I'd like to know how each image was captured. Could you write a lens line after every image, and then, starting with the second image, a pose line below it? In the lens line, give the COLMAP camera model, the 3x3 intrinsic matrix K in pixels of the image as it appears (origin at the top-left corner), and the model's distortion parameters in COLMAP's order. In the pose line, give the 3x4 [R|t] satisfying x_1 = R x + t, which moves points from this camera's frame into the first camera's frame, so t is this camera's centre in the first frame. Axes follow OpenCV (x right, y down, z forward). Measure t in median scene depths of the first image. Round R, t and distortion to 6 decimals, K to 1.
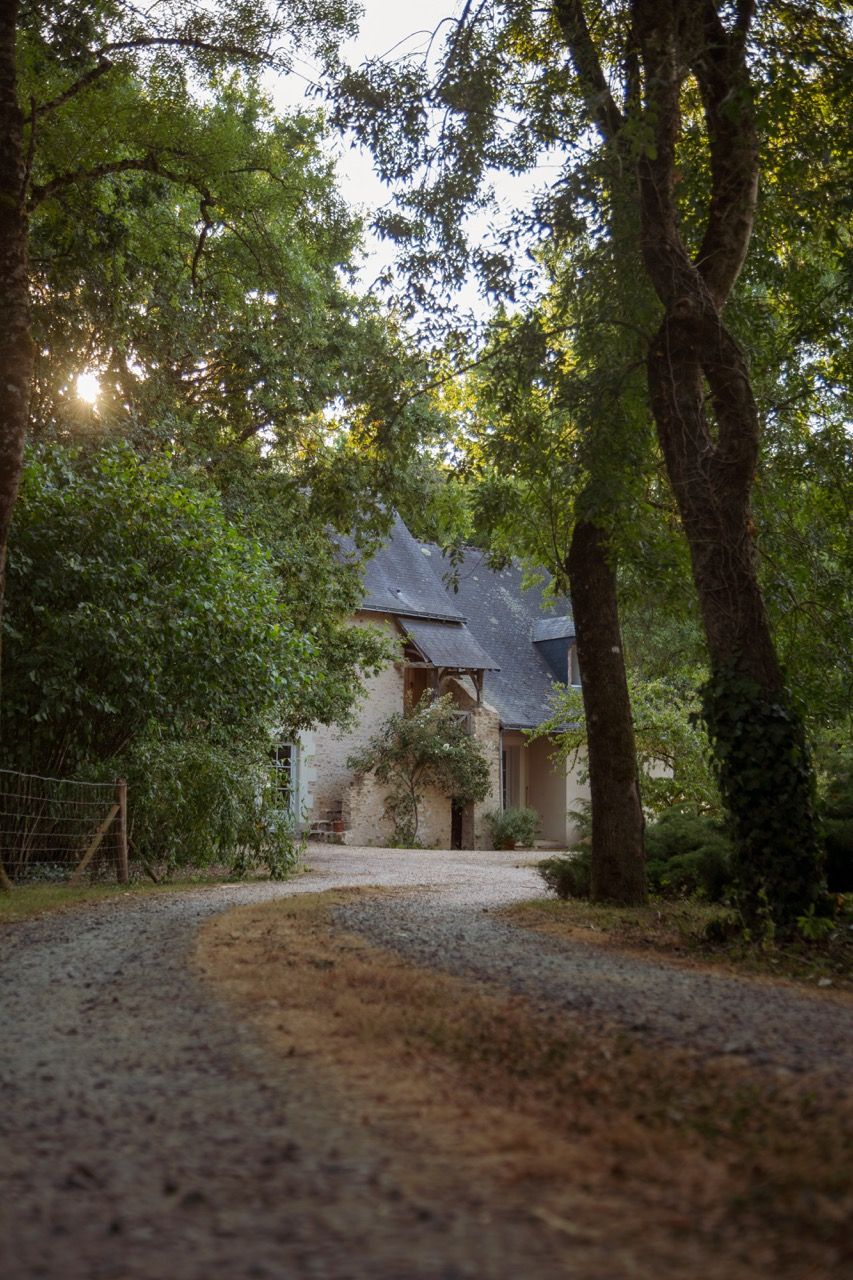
lens RADIAL K [[1846.1, 0, 426.5], [0, 1846.1, 640.0], [0, 0, 1]] dist [0.153505, 0.134723]
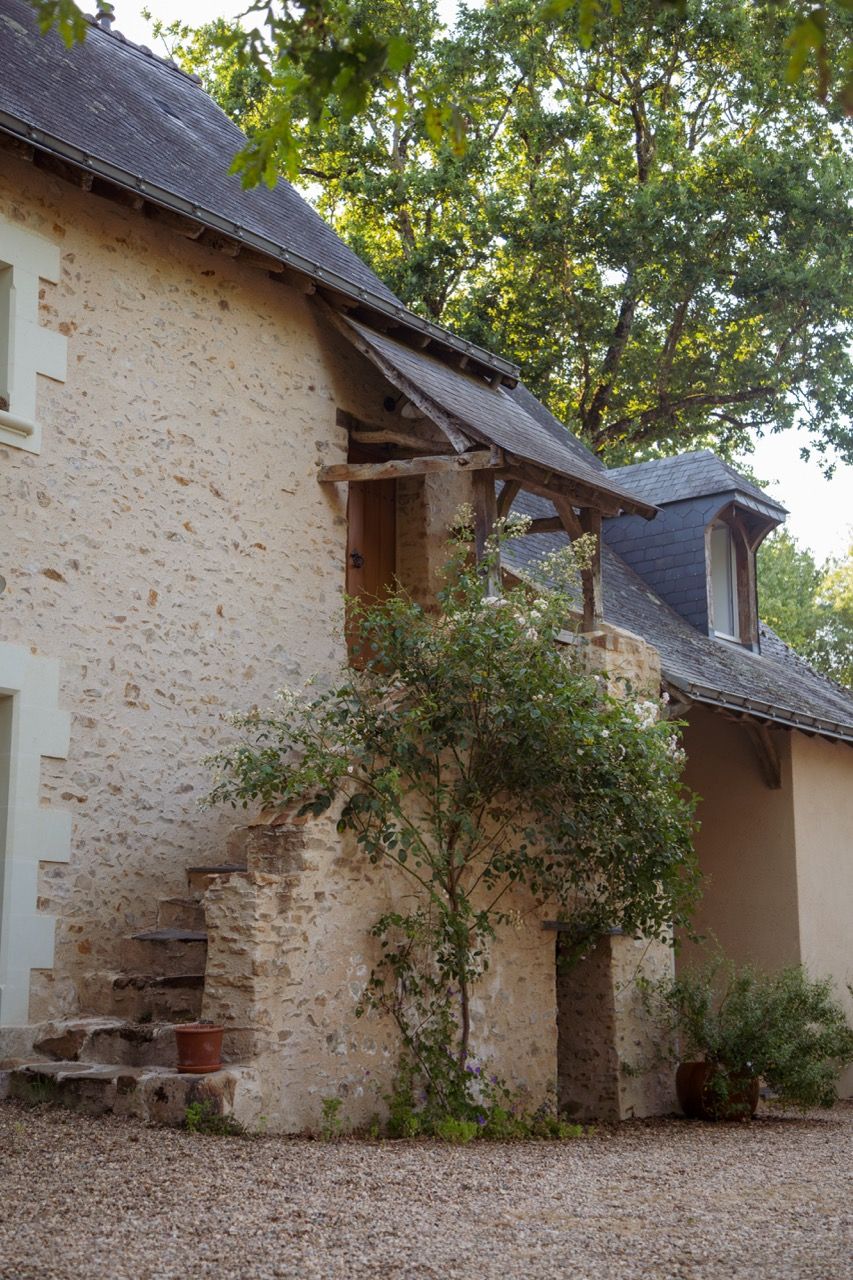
lens RADIAL K [[1846.1, 0, 426.5], [0, 1846.1, 640.0], [0, 0, 1]] dist [0.153505, 0.134723]
pose [[0.965216, 0.040313, 0.258328, -0.080958], [-0.017478, 0.995780, -0.090090, 0.069850], [-0.260870, 0.082441, 0.961847, 0.755236]]
